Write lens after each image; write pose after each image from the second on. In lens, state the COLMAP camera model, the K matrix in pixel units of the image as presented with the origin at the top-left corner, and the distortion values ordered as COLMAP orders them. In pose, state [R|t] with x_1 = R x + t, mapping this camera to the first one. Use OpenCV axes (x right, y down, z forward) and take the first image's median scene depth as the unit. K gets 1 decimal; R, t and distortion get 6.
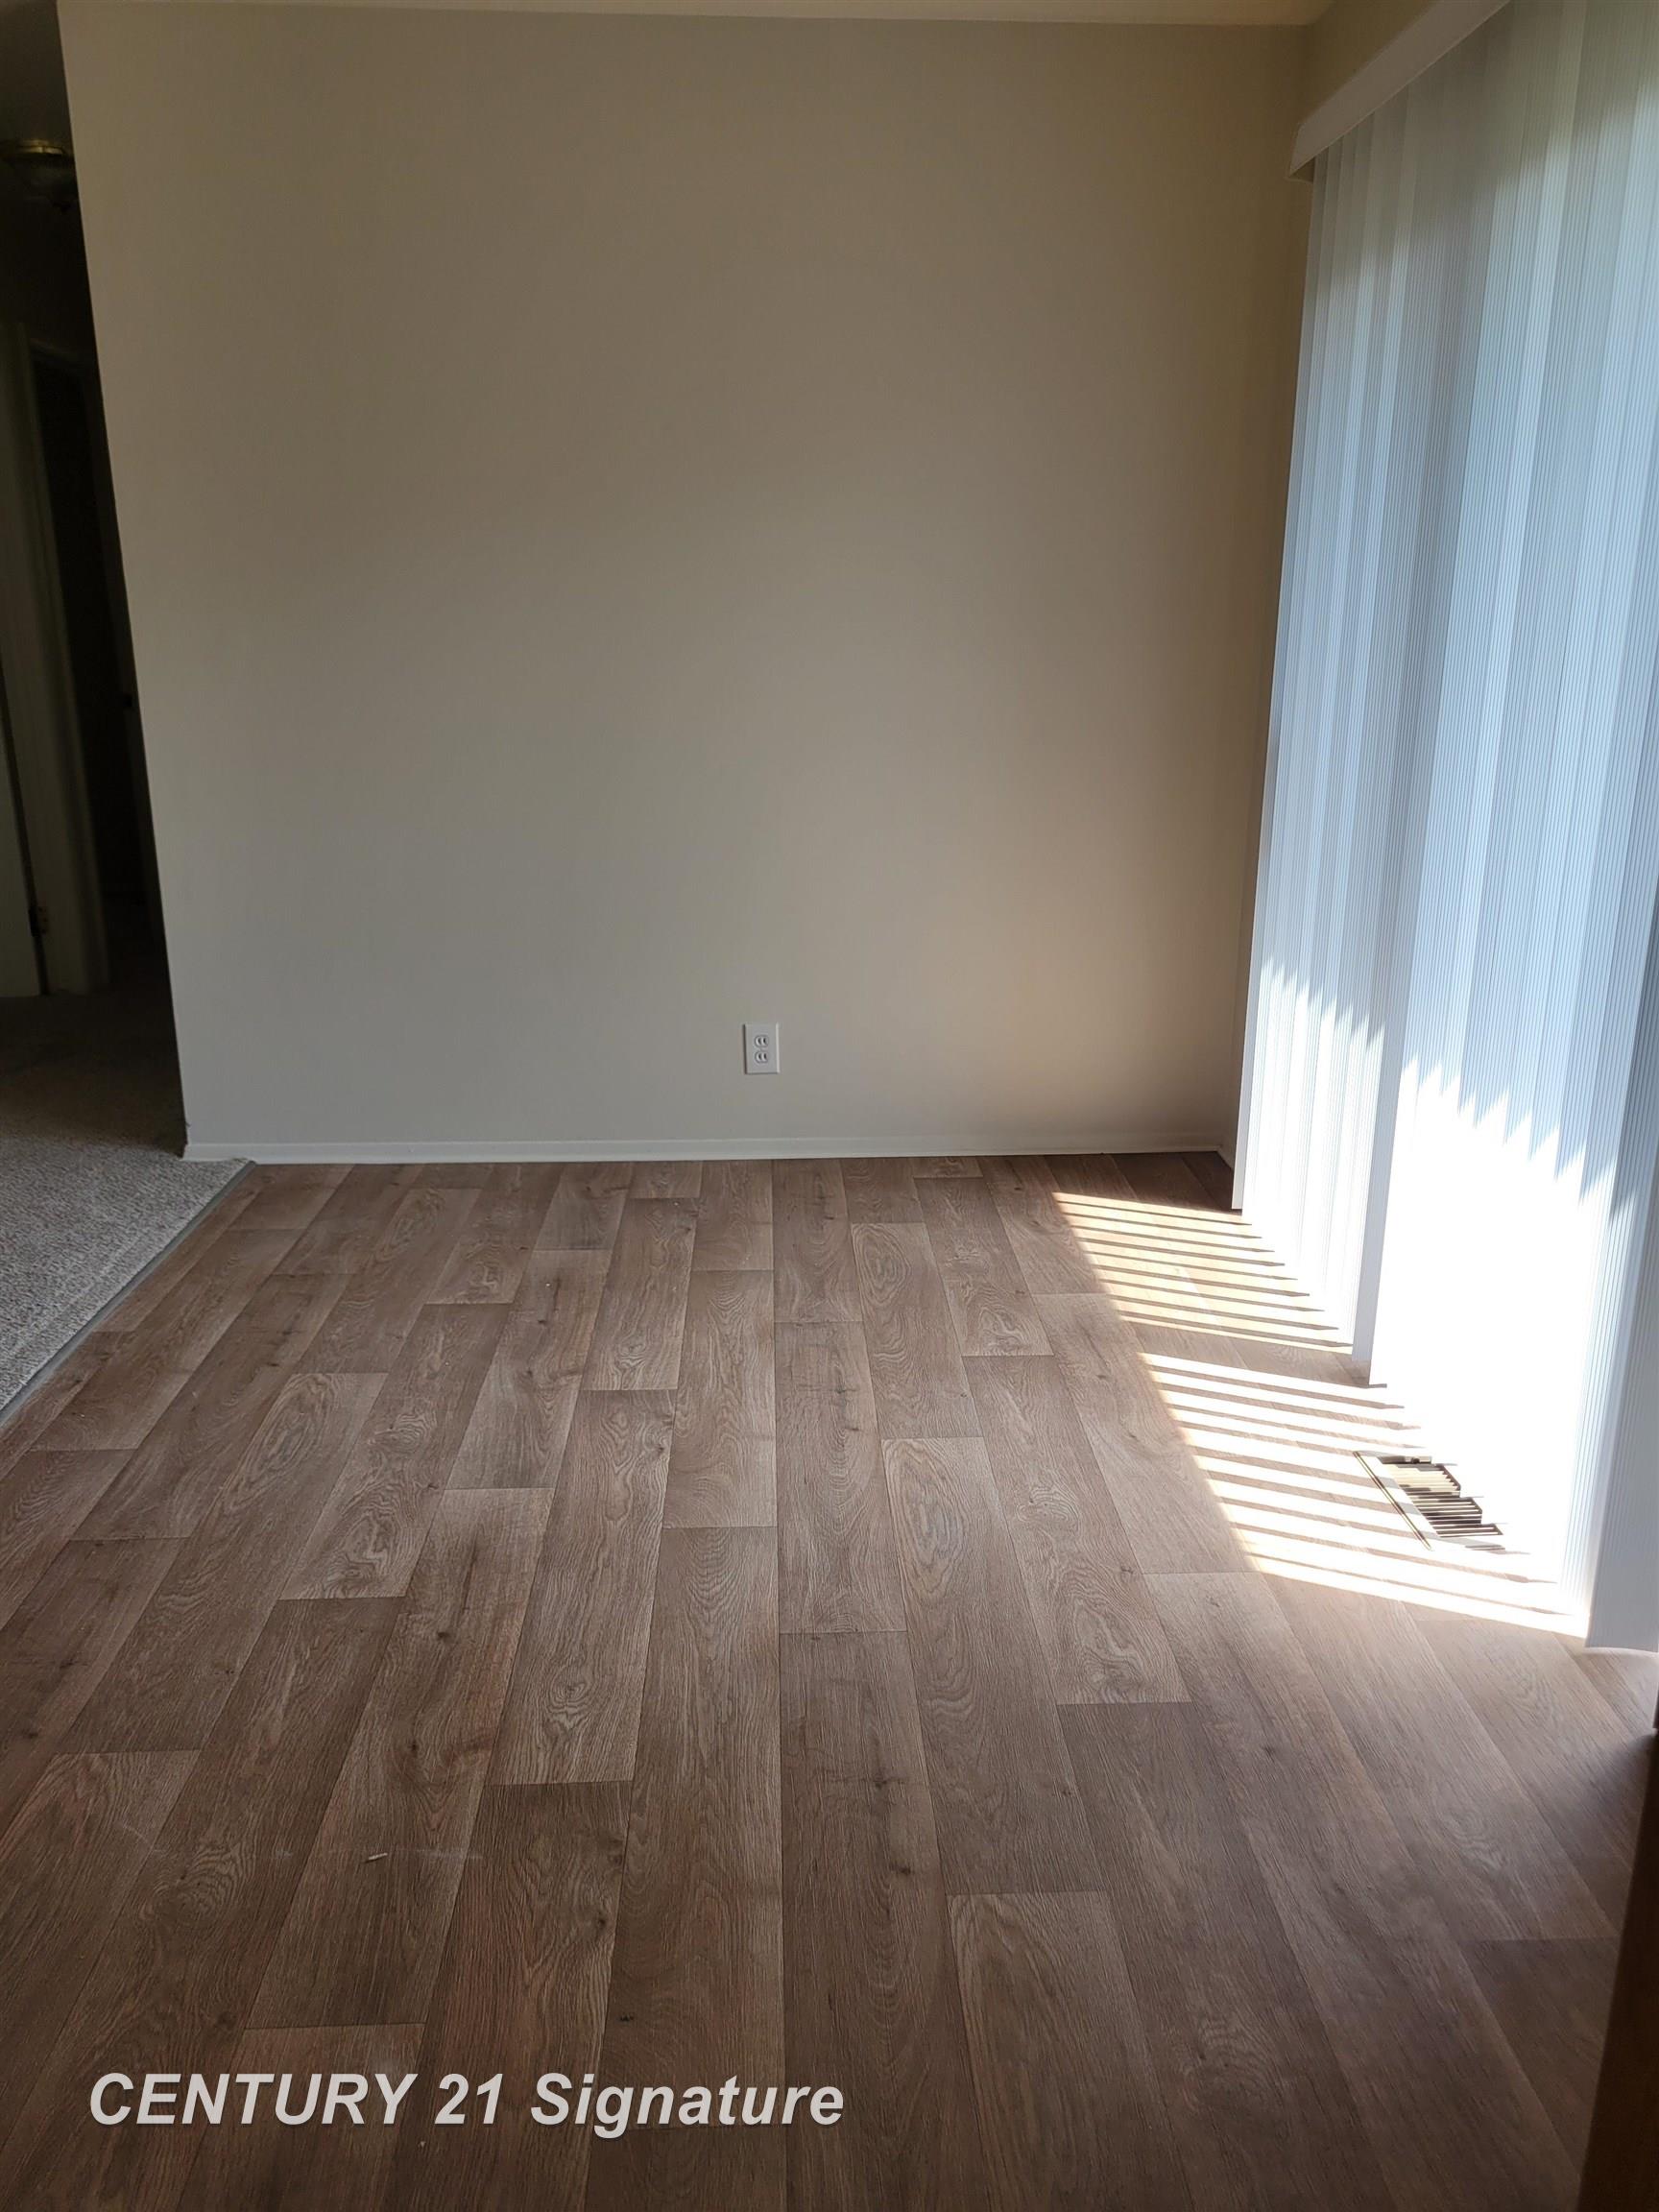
lens RADIAL K [[1688.1, 0, 875.5], [0, 1688.1, 1106.4], [0, 0, 1]] dist [0.007620, -0.000998]
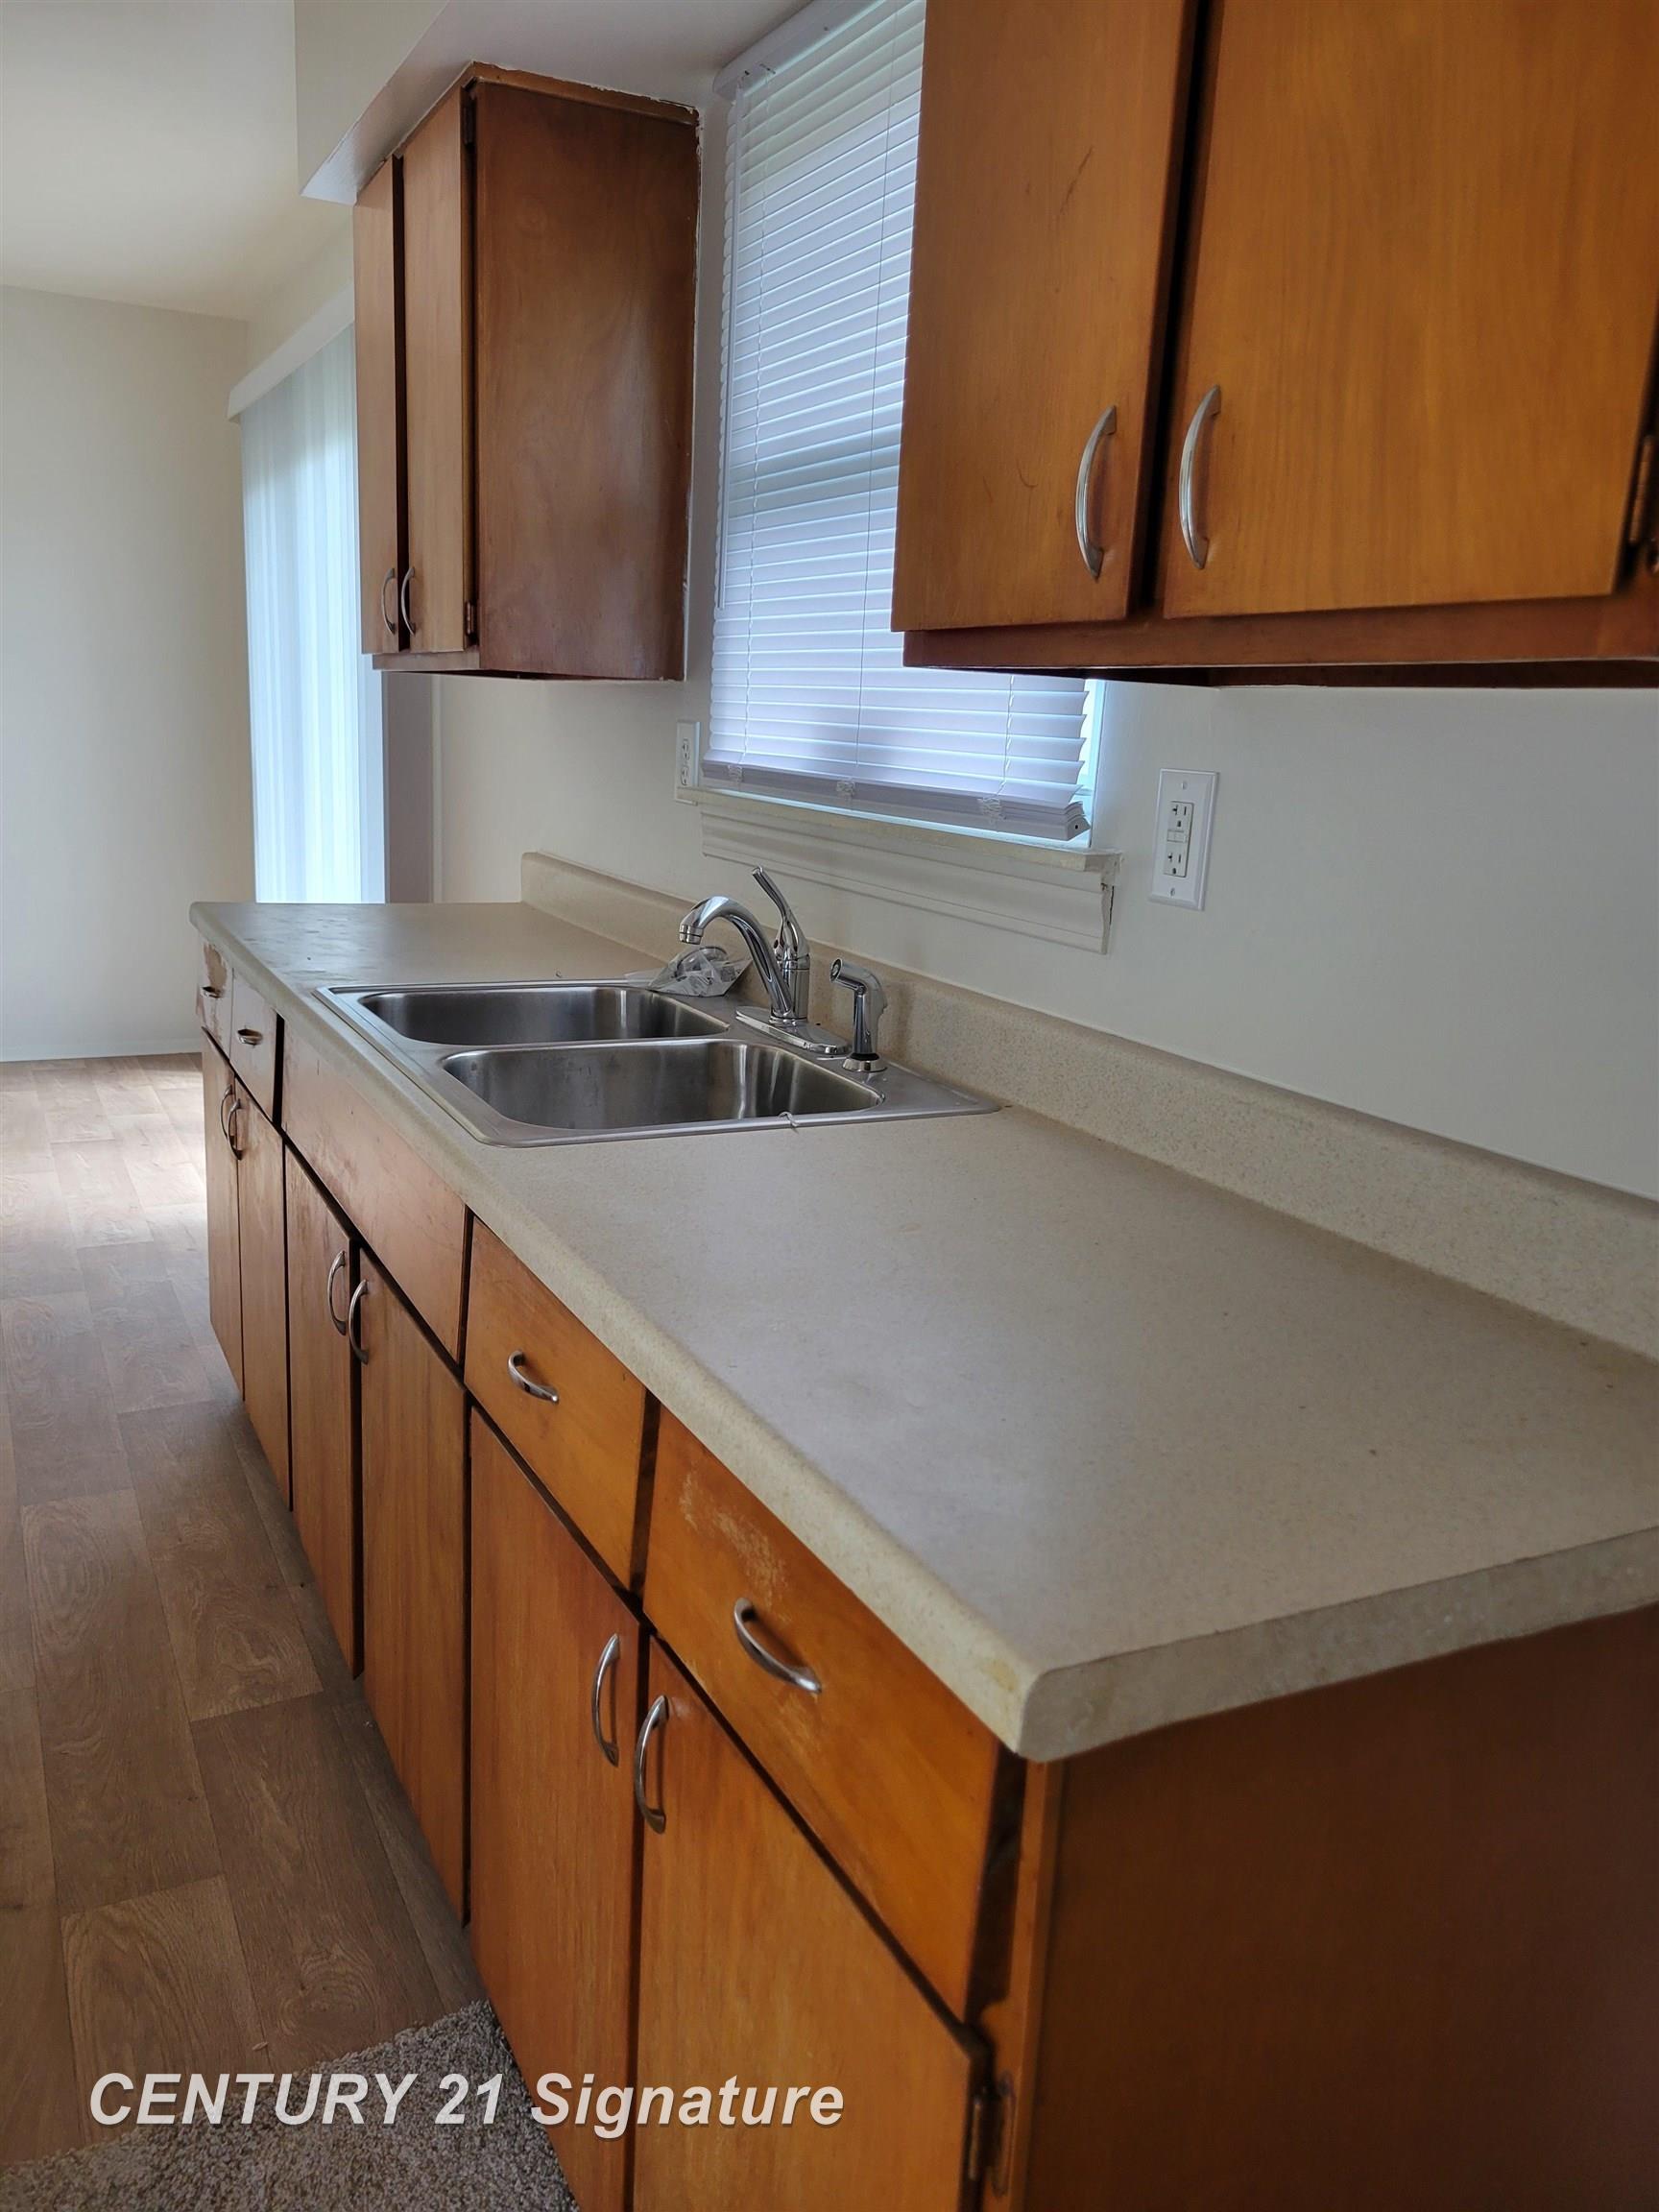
lens RADIAL K [[1673.6, 0, 795.6], [0, 1673.6, 1098.8], [0, 0, 1]] dist [0.044760, -0.000382]
pose [[0.921547, -0.056260, 0.384168, 0.099470], [0.071514, 0.997113, -0.025526, 0.219421], [-0.381623, 0.050997, 0.922910, -0.801044]]
